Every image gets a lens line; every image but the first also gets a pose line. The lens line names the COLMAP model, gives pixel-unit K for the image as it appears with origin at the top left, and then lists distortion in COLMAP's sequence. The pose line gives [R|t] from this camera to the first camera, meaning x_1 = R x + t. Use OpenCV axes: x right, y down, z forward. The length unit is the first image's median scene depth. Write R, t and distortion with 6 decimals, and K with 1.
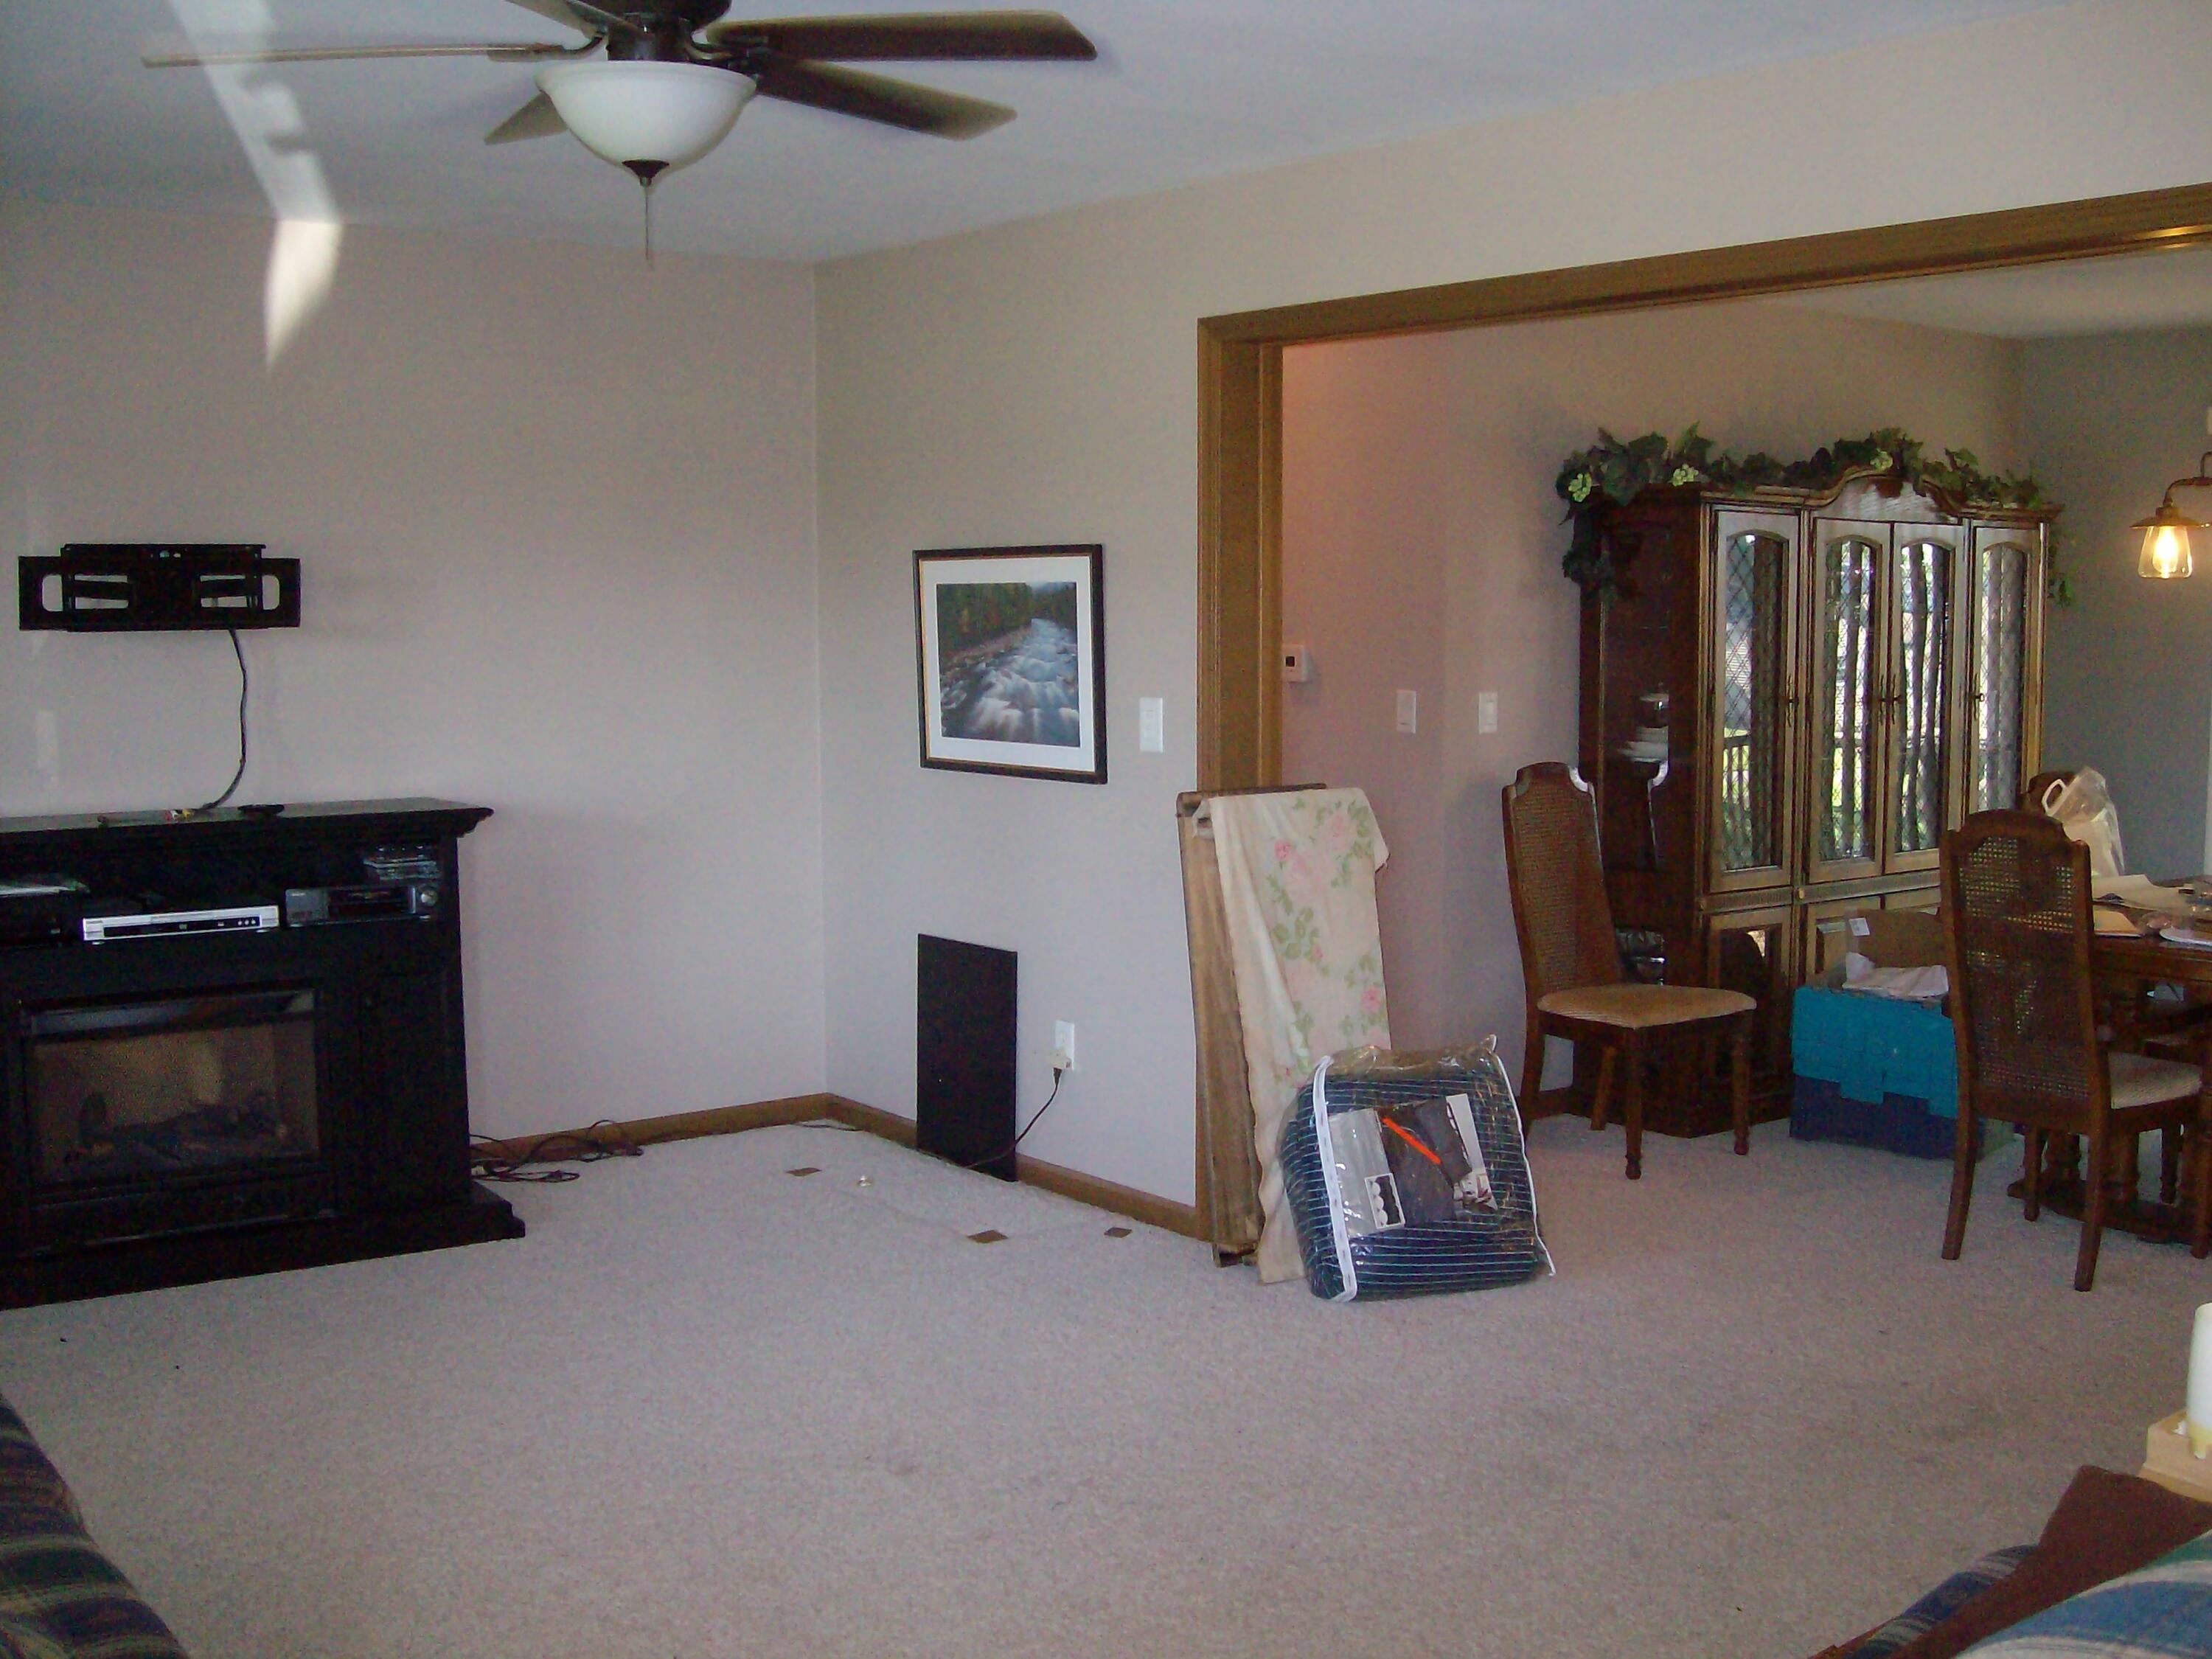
lens RADIAL K [[2406.8, 0, 1099.2], [0, 2406.8, 826.1], [0, 0, 1]] dist [-0.097327, 0.000000]
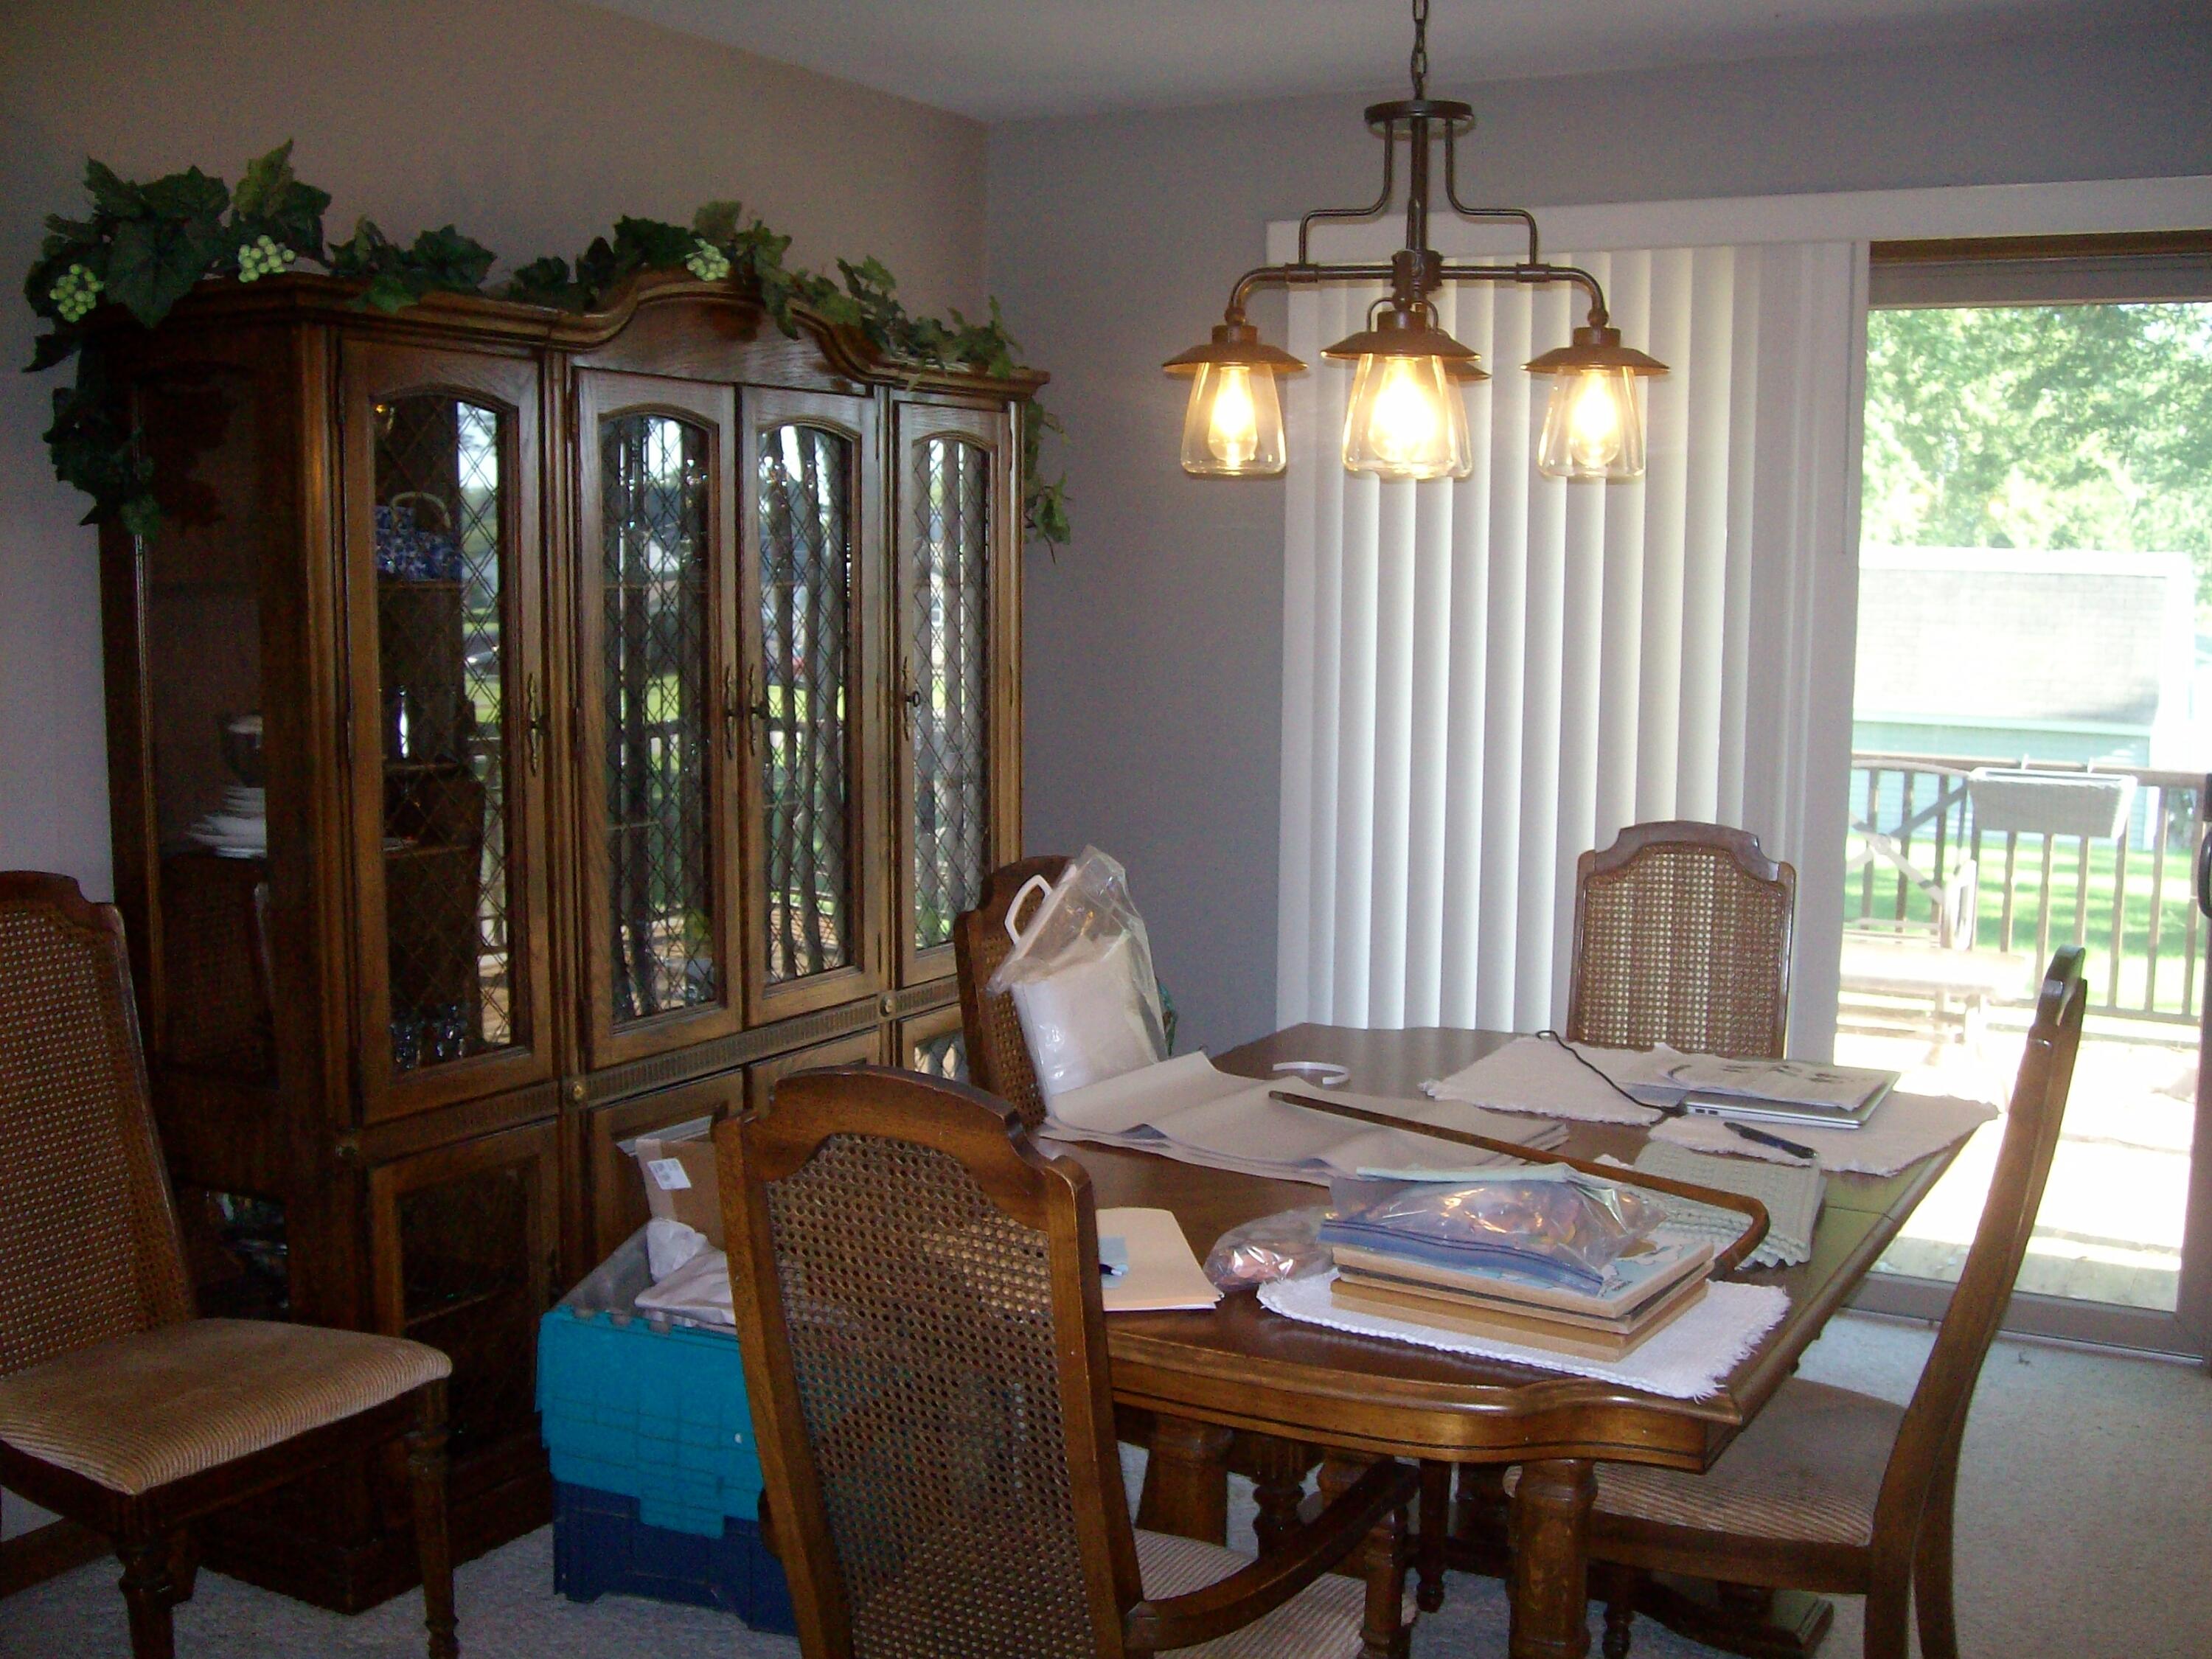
lens RADIAL K [[2406.8, 0, 1109.6], [0, 2406.8, 829.8], [0, 0, 1]] dist [-0.097327, 0.000000]
pose [[0.922063, -0.038163, 0.385153, 0.203480], [0.029382, 0.999157, 0.028661, -0.040788], [-0.385922, -0.015111, 0.922408, 0.476664]]
